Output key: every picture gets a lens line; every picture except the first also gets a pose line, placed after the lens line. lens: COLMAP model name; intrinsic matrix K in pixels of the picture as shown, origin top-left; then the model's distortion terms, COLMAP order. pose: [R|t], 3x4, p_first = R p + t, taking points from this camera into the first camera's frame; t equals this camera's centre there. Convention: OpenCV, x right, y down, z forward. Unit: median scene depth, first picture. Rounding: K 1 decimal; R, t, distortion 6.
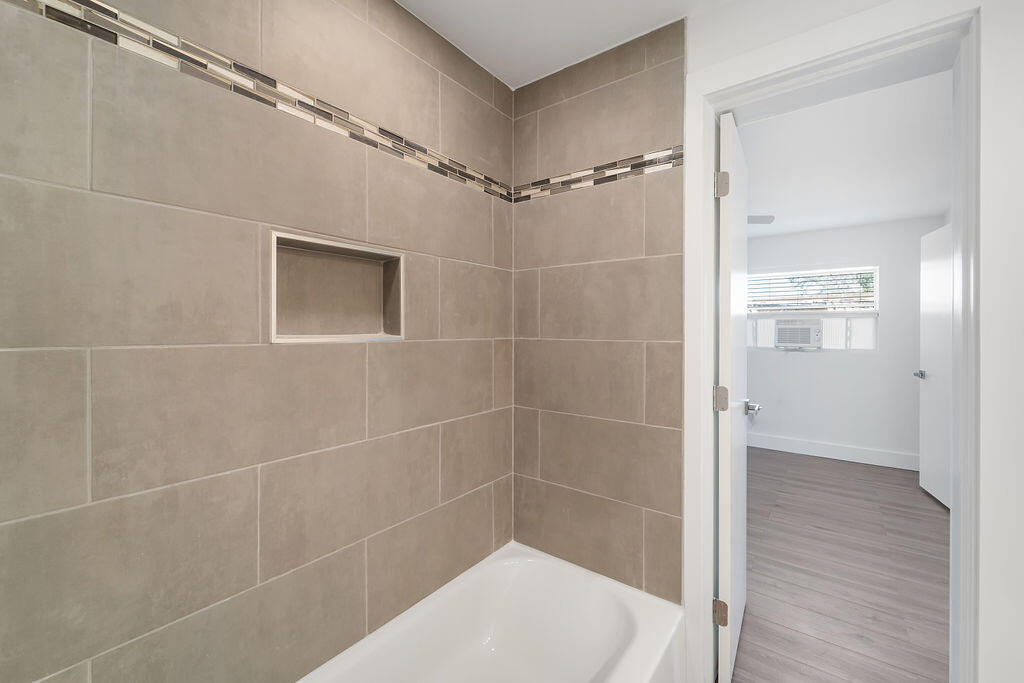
lens RADIAL K [[419.2, 0, 512.5], [0, 419.2, 336.6], [0, 0, 1]] dist [0.000549, 0.000086]
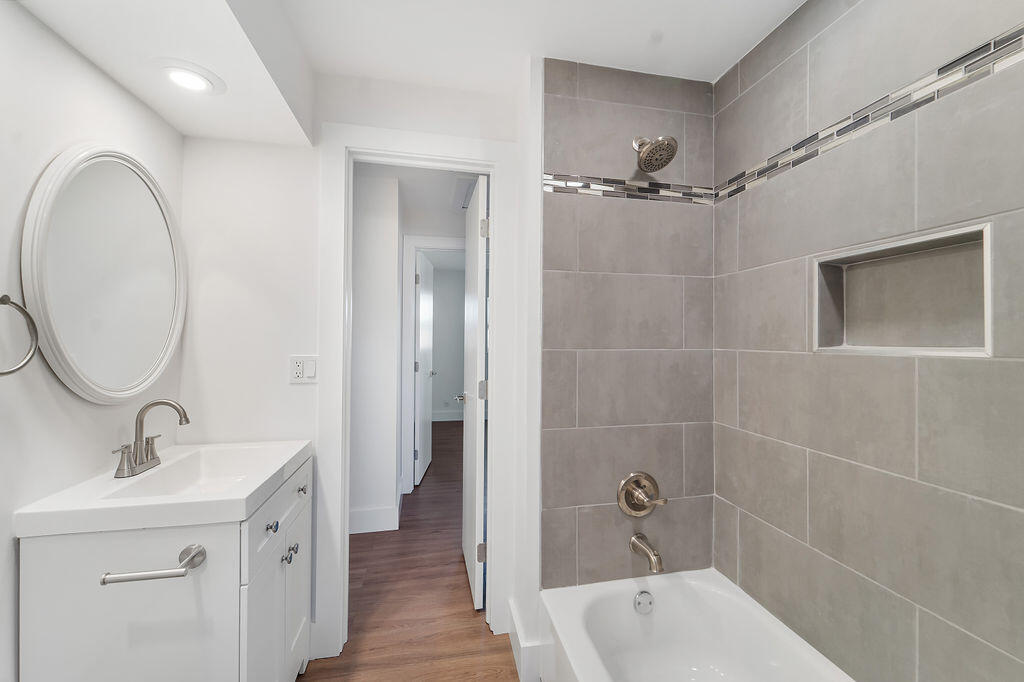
lens RADIAL K [[419.2, 0, 512.5], [0, 419.2, 336.1], [0, 0, 1]] dist [0.000549, 0.000086]
pose [[-0.656703, -0.009585, -0.754089, 0.818105], [-0.012860, 0.999916, -0.001510, -0.015515], [0.754040, 0.008706, -0.656771, 1.025373]]
